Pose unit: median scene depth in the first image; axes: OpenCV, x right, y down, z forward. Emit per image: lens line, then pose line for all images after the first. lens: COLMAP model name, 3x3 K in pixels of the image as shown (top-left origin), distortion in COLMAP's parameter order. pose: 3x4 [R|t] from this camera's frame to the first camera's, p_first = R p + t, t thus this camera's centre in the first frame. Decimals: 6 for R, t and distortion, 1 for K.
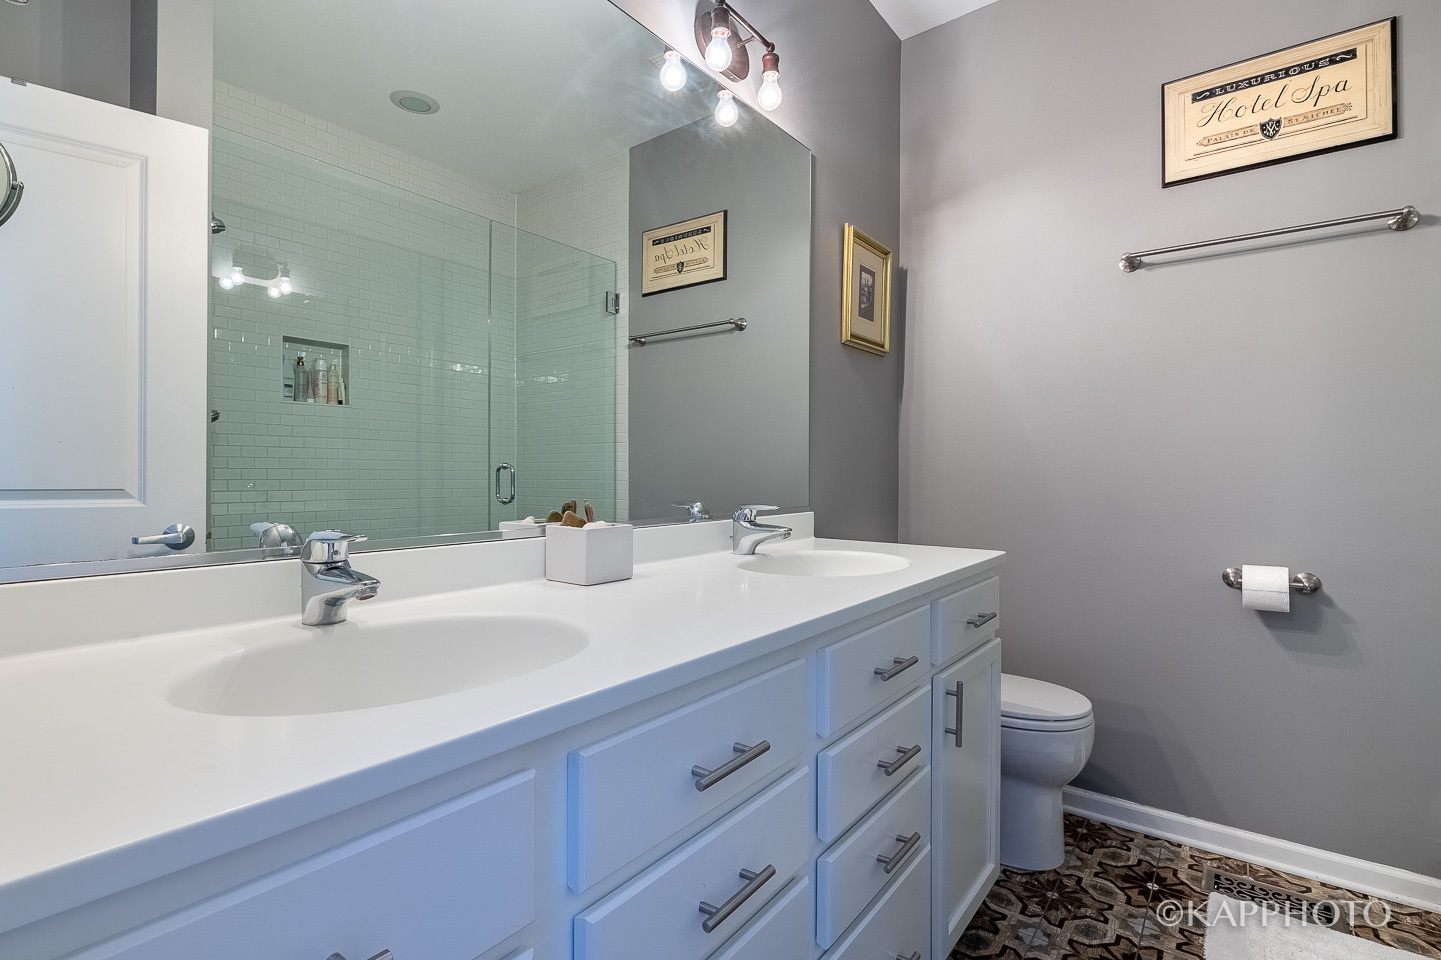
lens RADIAL K [[686.8, 0, 720.0], [0, 686.8, 477.1], [0, 0, 1]] dist [-0.000870, -0.002523]
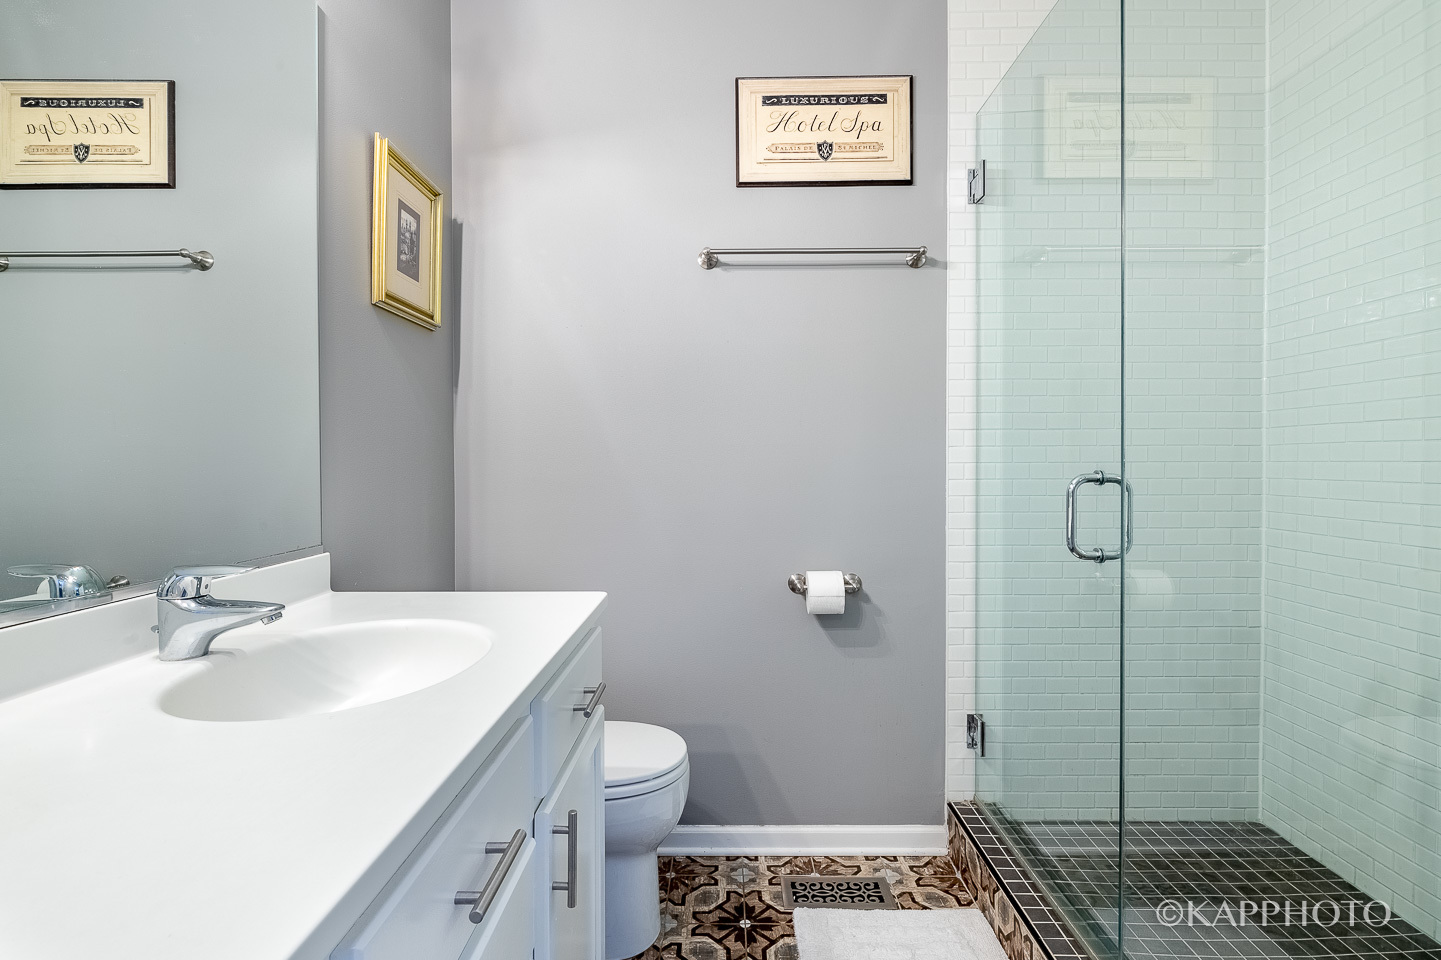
lens RADIAL K [[686.8, 0, 718.9], [0, 686.8, 472.9], [0, 0, 1]] dist [-0.000870, -0.002523]
pose [[0.798916, -0.013576, 0.601289, 0.041213], [0.008114, 0.999898, 0.011794, -0.031996], [-0.601388, -0.004543, 0.798945, 0.256057]]
